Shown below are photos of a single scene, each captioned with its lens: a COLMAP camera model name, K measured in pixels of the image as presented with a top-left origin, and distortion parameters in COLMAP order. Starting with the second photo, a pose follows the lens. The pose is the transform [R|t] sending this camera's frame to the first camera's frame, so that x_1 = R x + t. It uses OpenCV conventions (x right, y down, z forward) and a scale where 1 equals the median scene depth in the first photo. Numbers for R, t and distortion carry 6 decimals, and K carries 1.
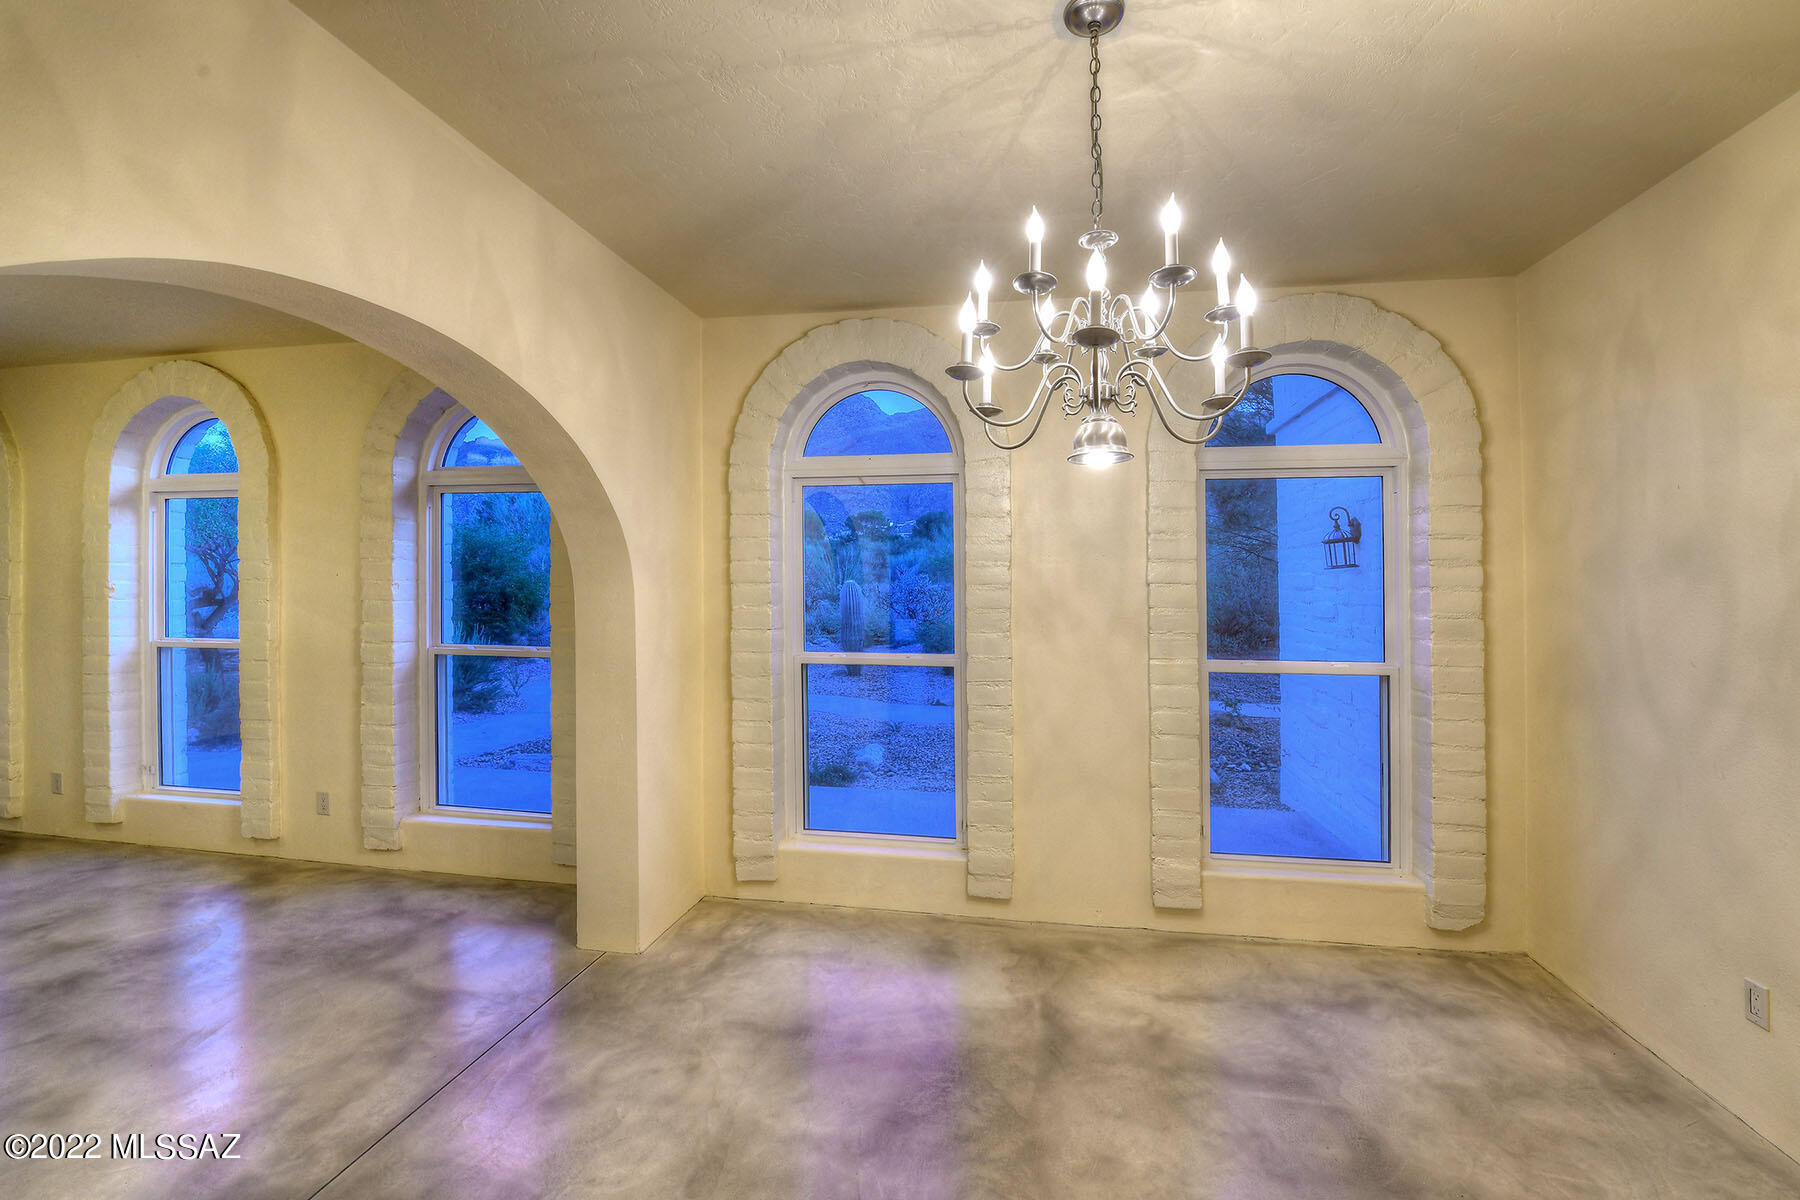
lens RADIAL K [[776.4, 0, 904.4], [0, 776.4, 591.1], [0, 0, 1]] dist [-0.021899, -0.000495]
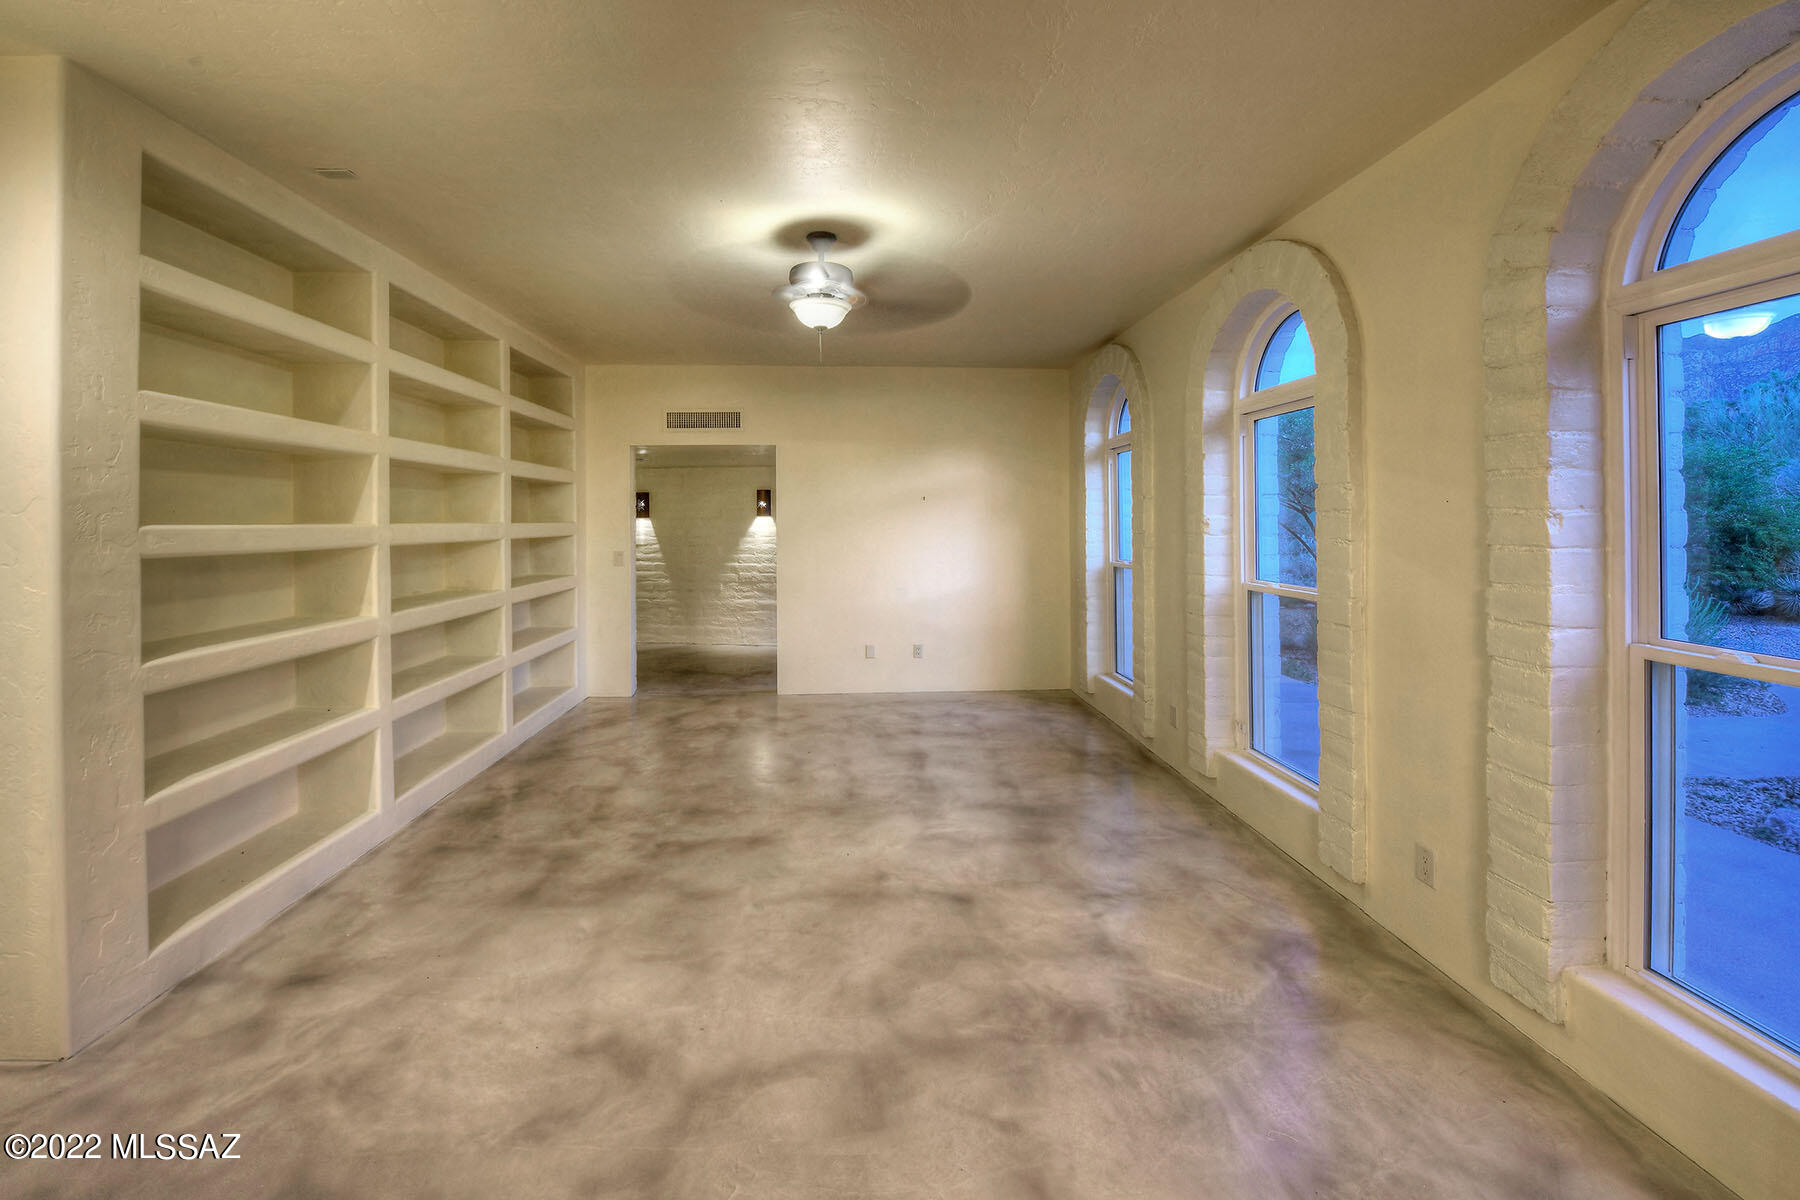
lens RADIAL K [[735.0, 0, 910.6], [0, 735.0, 516.7], [0, 0, 1]] dist [-0.018046, -0.000118]
pose [[0.267593, -0.009041, -0.963490, -0.293780], [0.001337, 0.999958, -0.009012, -0.004079], [0.963531, 0.001123, 0.267594, 0.430411]]
